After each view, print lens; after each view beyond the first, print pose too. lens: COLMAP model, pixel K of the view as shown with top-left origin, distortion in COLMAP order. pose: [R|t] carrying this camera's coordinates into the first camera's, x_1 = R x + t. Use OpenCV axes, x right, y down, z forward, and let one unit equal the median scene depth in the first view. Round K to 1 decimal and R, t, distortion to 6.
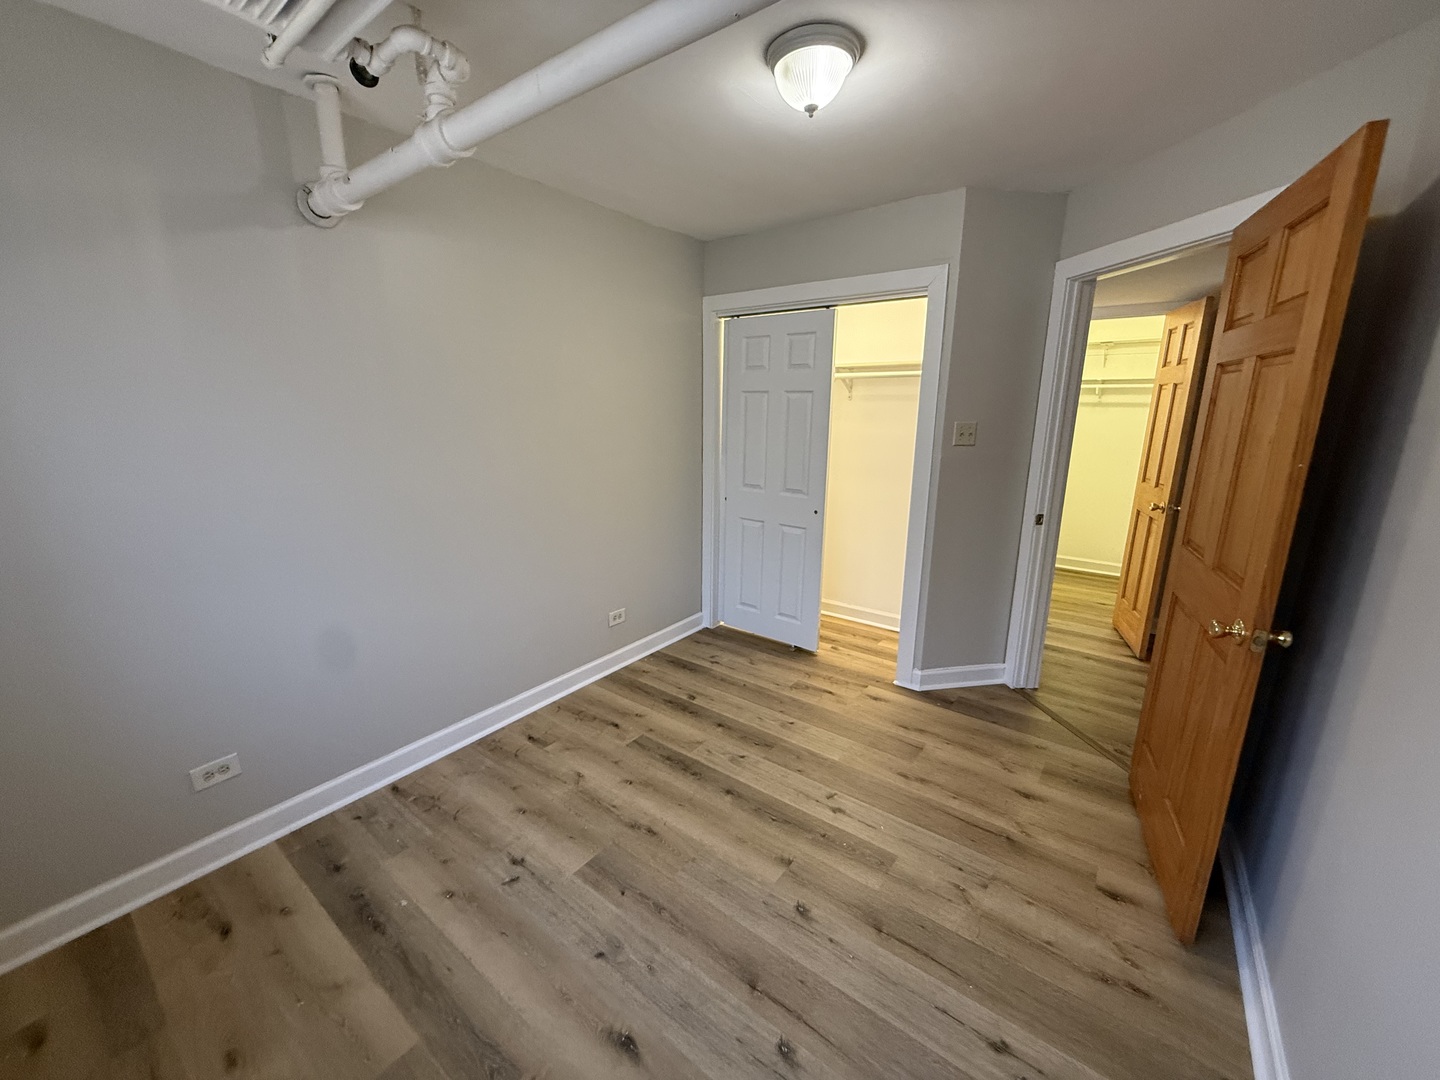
lens RADIAL K [[572.7, 0, 721.1], [0, 572.7, 540.1], [0, 0, 1]] dist [-0.000011, 0.000322]
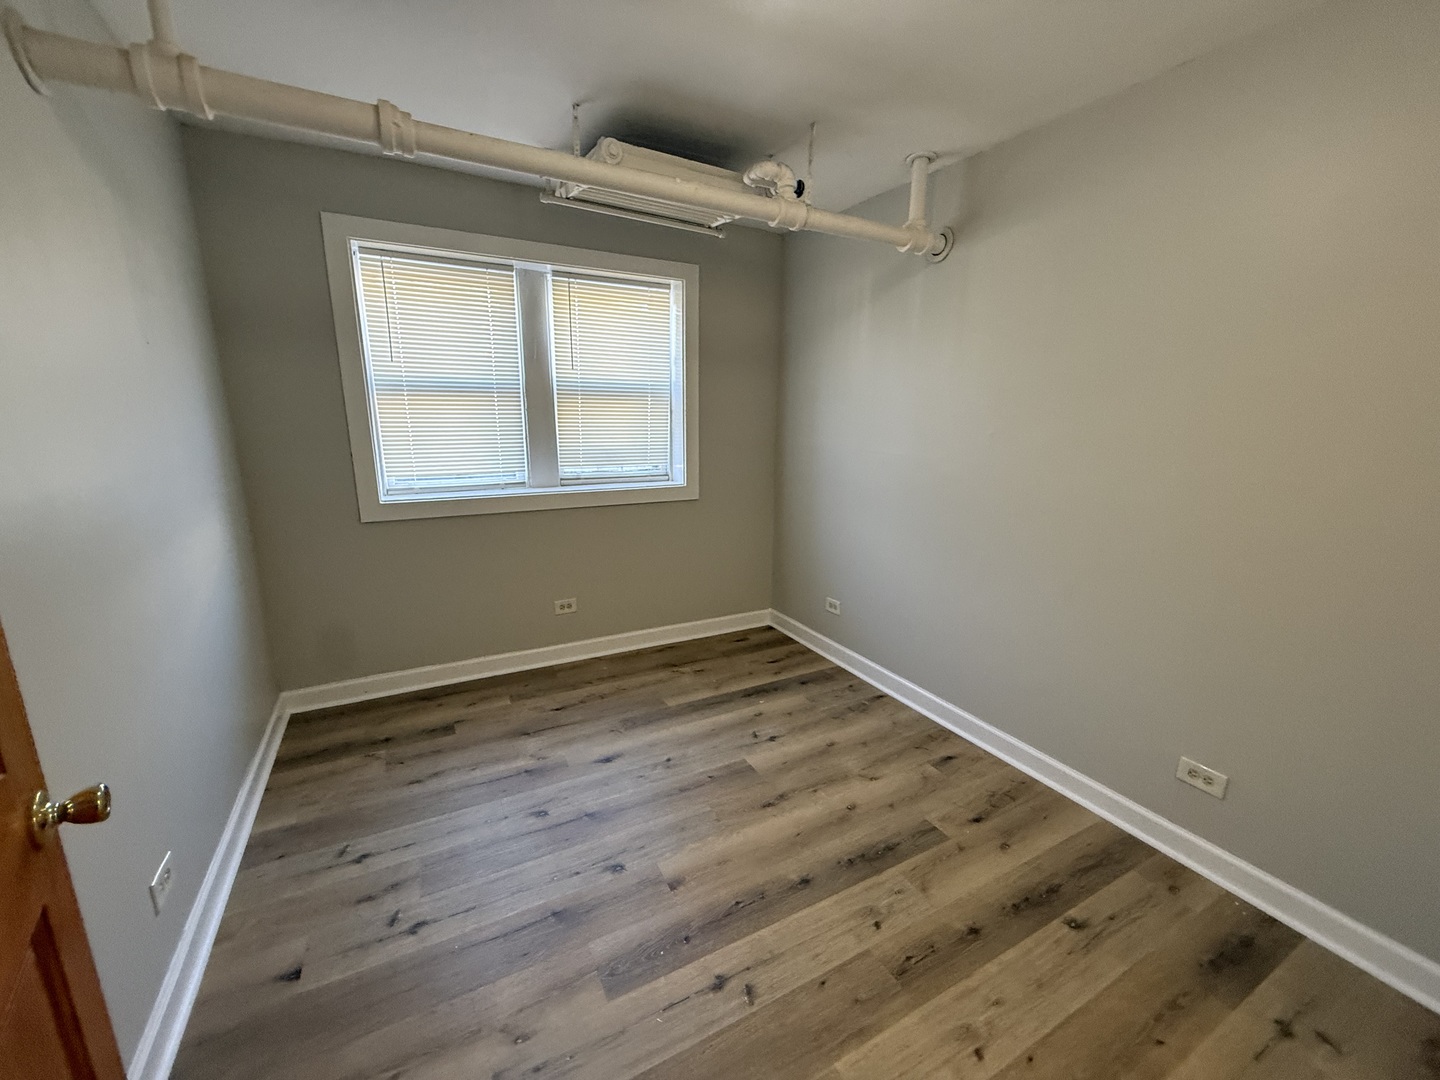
lens RADIAL K [[572.7, 0, 707.3], [0, 572.7, 508.6], [0, 0, 1]] dist [-0.000011, 0.000322]
pose [[-0.423987, 0.142814, -0.894337, 0.724266], [-0.229196, 0.938425, 0.258512, -0.215648], [0.876188, 0.314584, -0.365147, 1.052741]]
